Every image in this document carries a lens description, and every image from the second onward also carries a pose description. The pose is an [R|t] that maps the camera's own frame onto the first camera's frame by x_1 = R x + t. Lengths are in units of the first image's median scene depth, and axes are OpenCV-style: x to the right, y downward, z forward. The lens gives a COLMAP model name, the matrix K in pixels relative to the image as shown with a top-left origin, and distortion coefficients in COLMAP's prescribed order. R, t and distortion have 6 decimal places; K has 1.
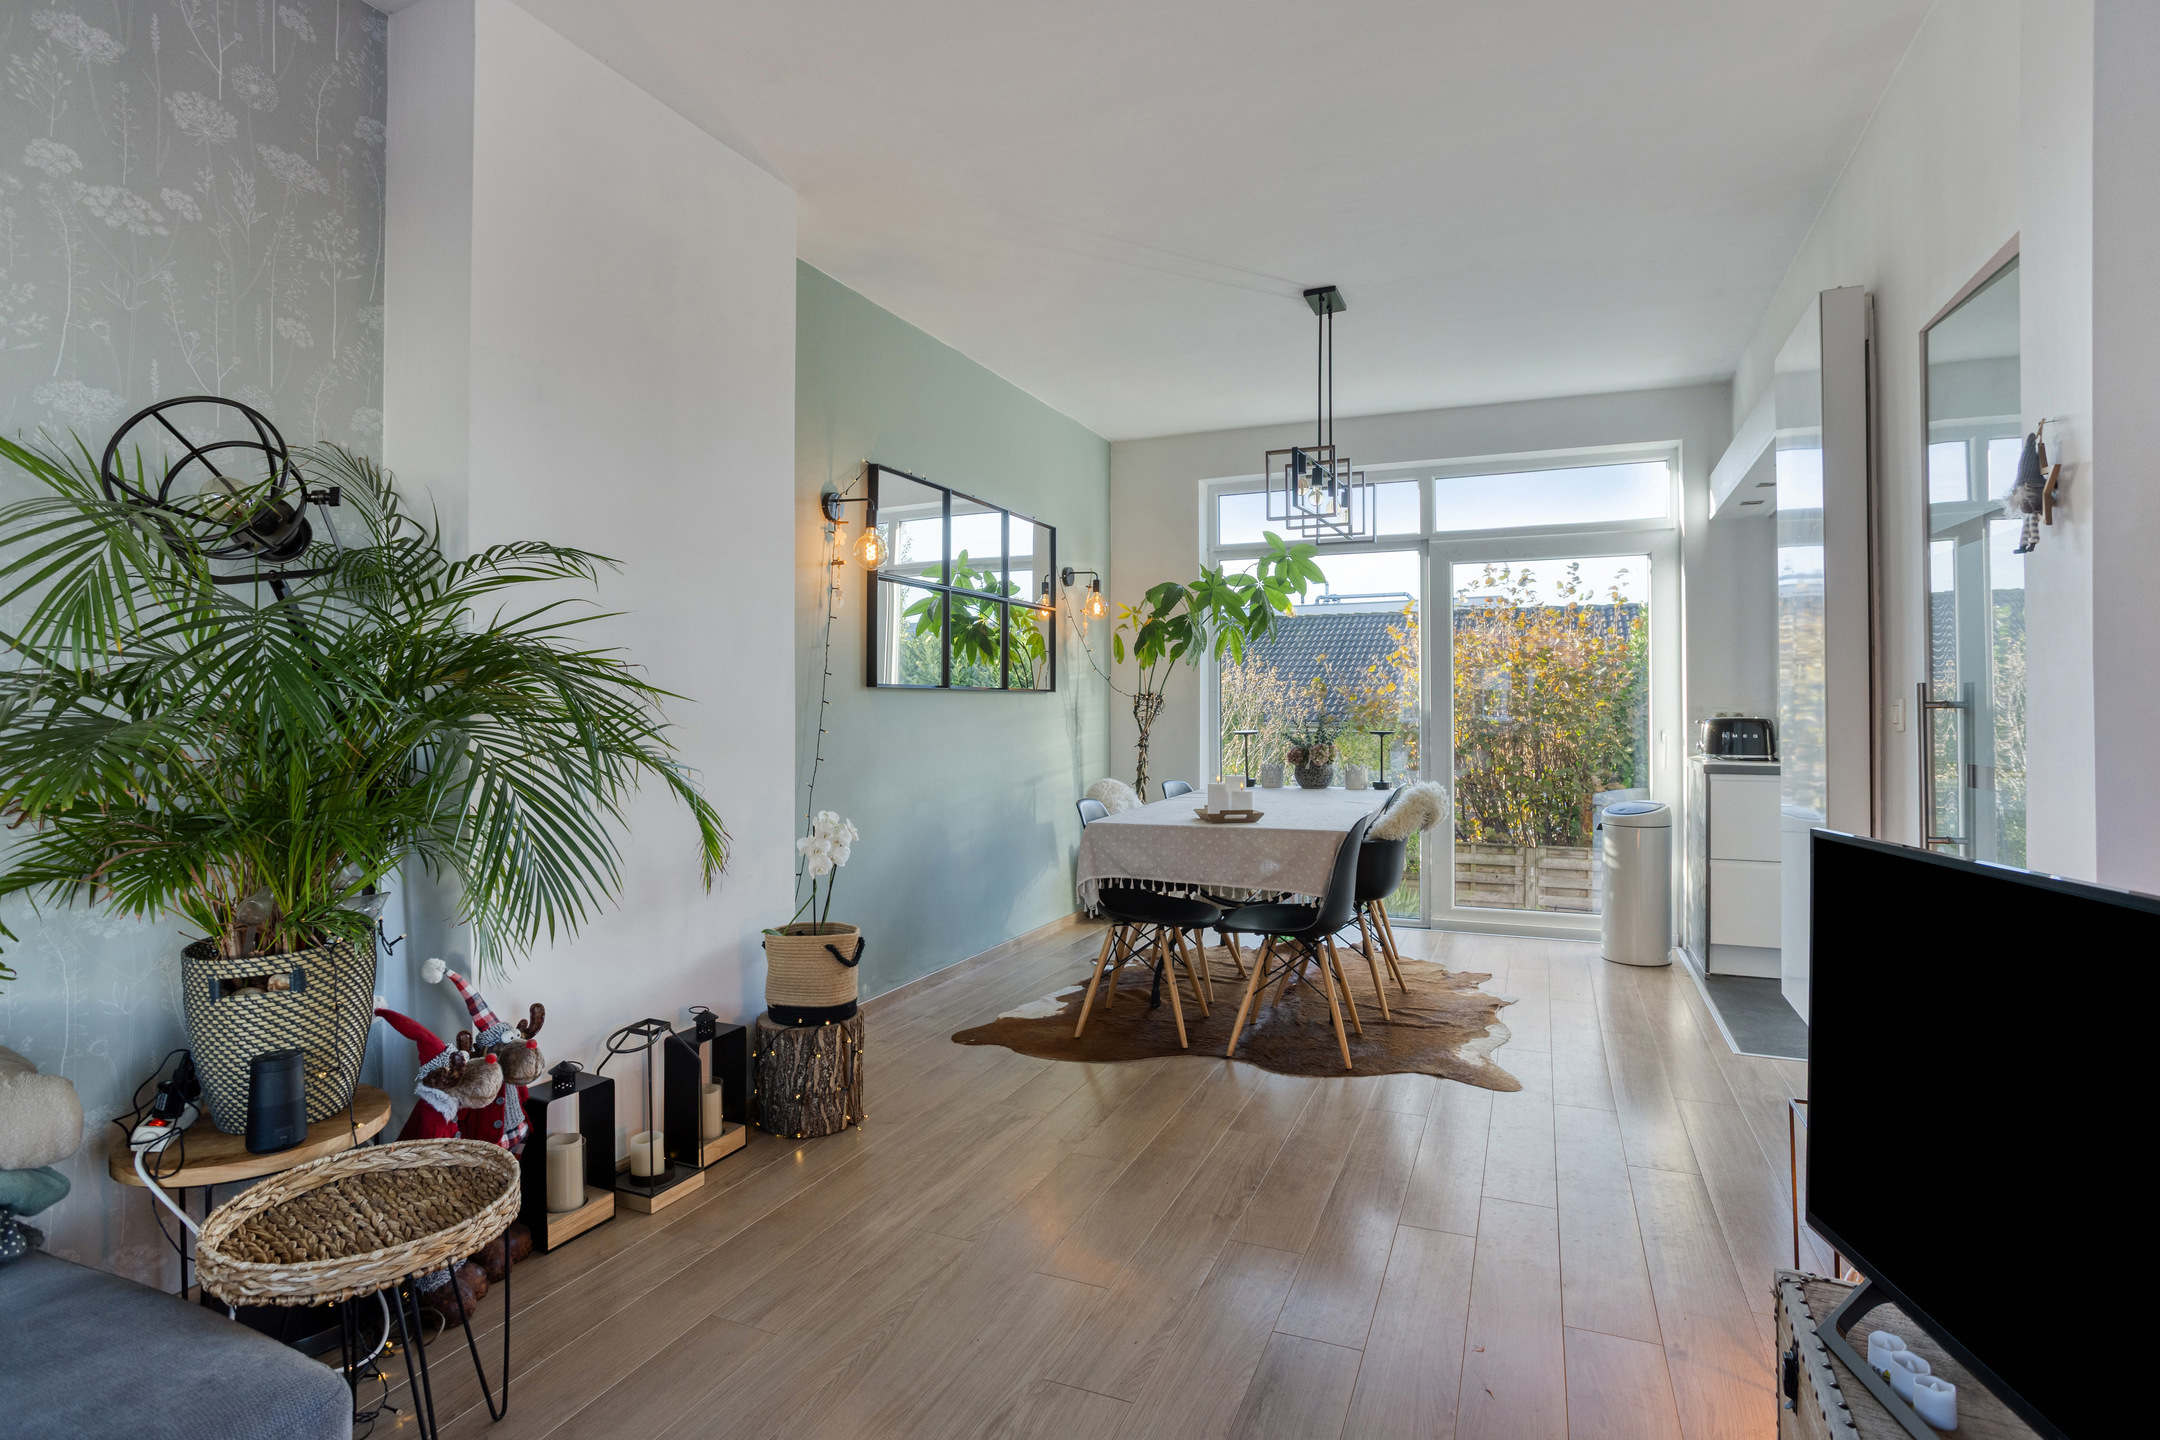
lens RADIAL K [[1027.8, 0, 1138.4], [0, 1027.8, 704.5], [0, 0, 1]] dist [-0.020016, 0.000159]
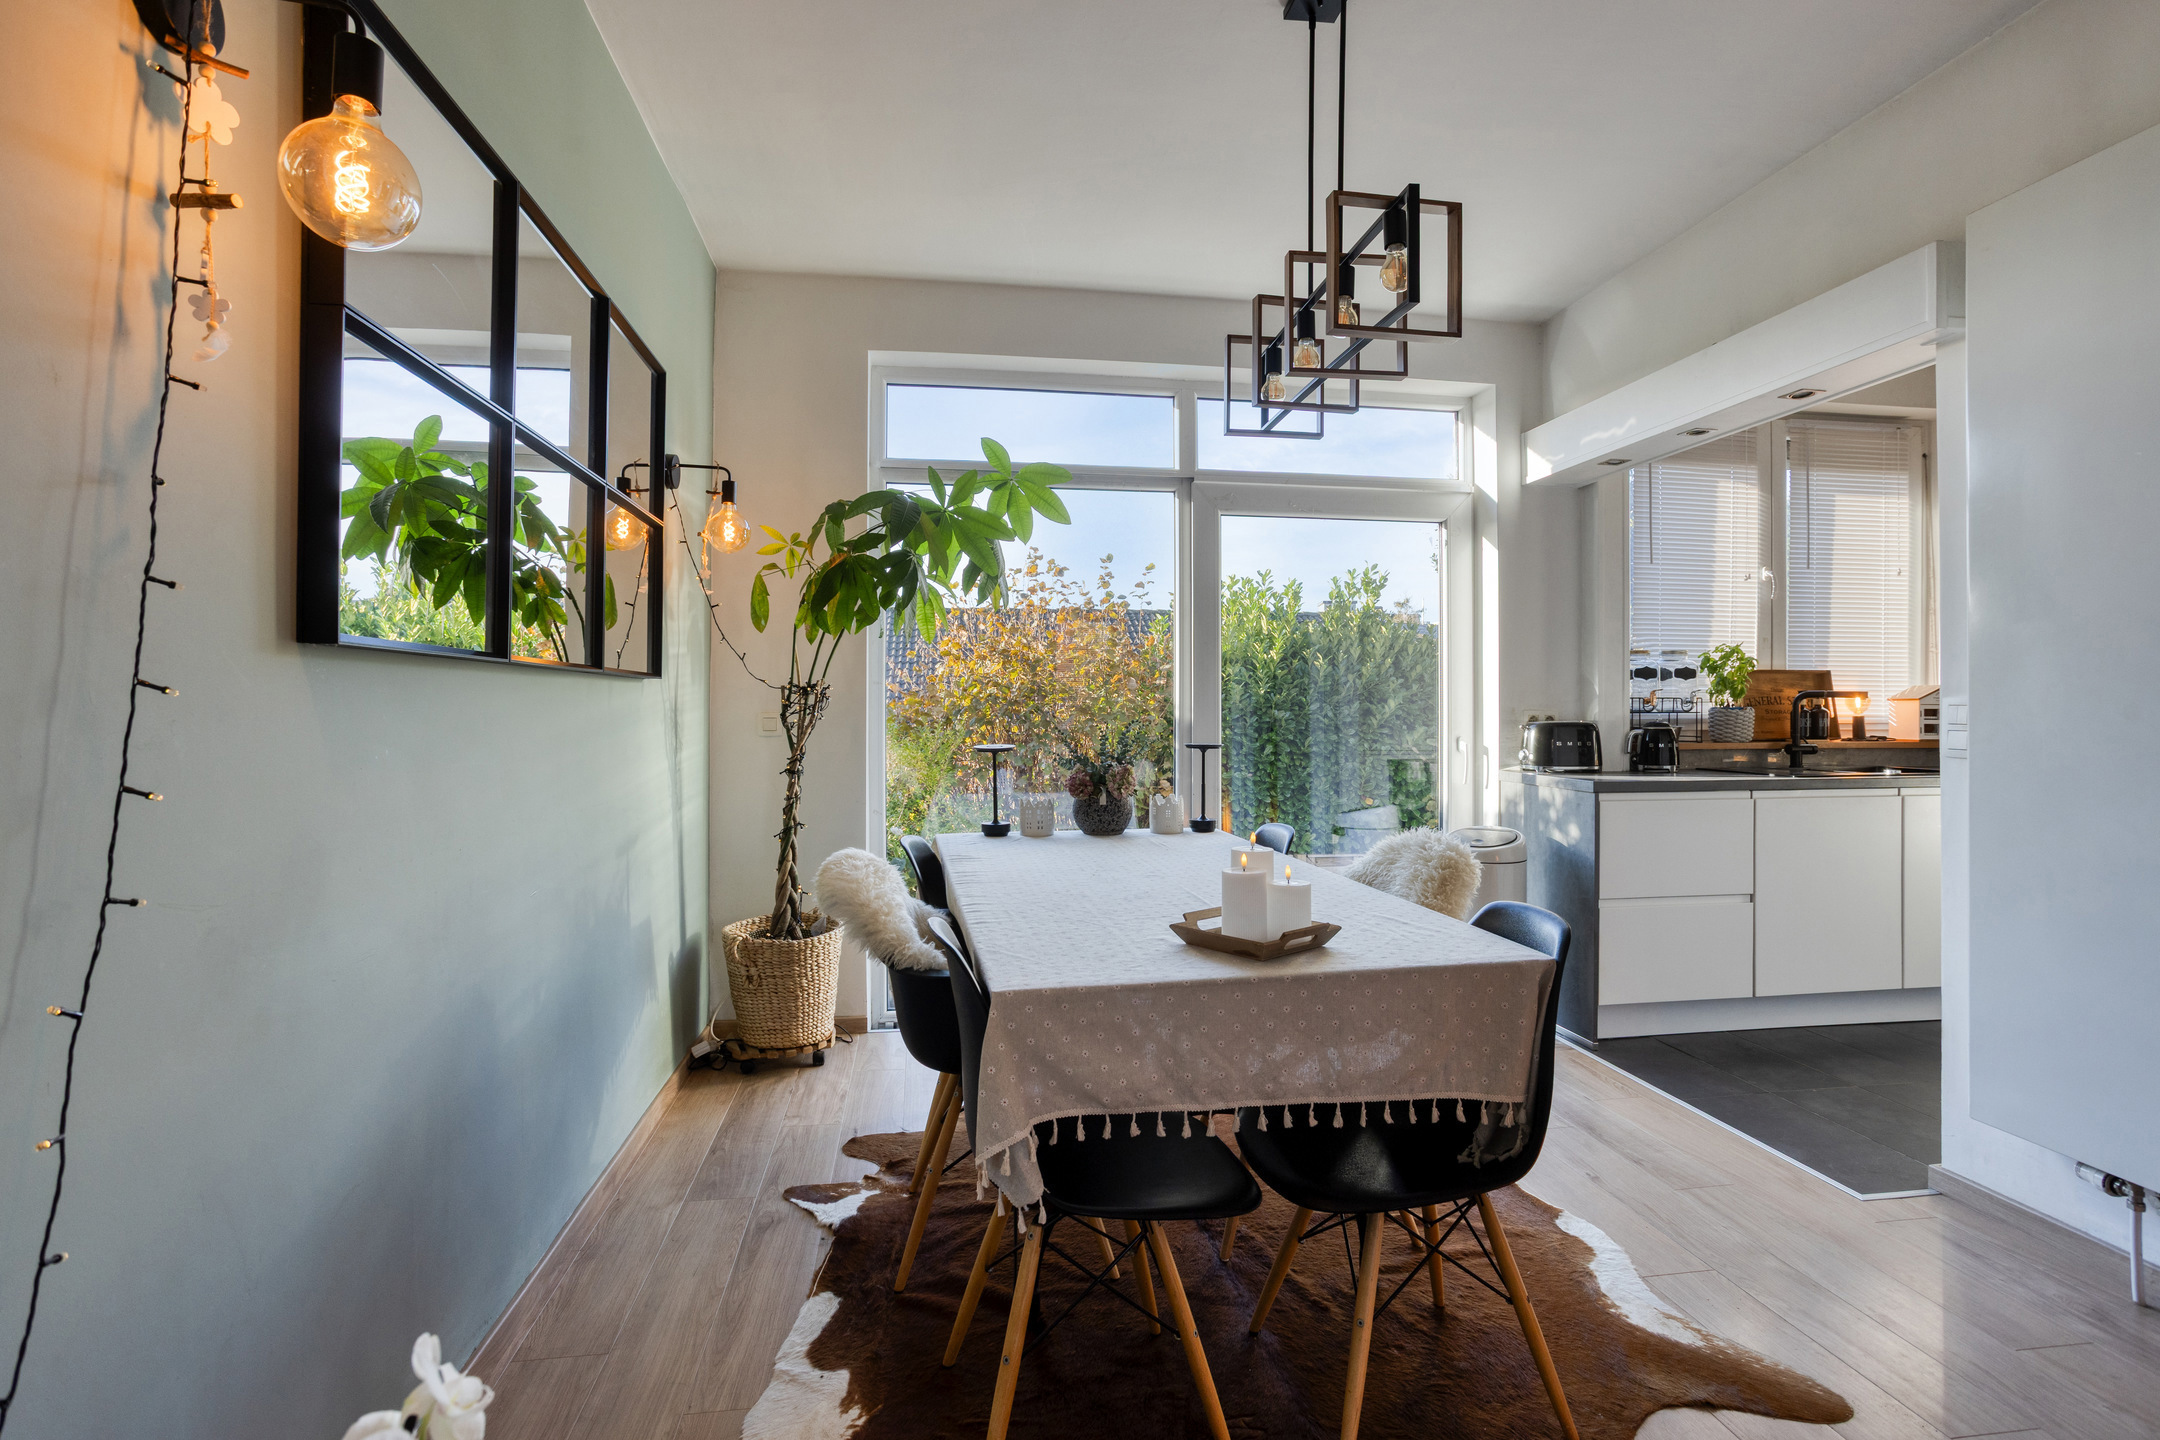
lens RADIAL K [[1006.9, 0, 1080.0], [0, 1006.9, 720.0], [0, 0, 1]] dist [-0.017674, 0.000117]
pose [[0.873091, -0.003039, 0.487548, -0.141729], [-0.004364, 0.999892, 0.014046, 0.001153], [-0.487538, -0.014391, 0.872983, 0.423590]]
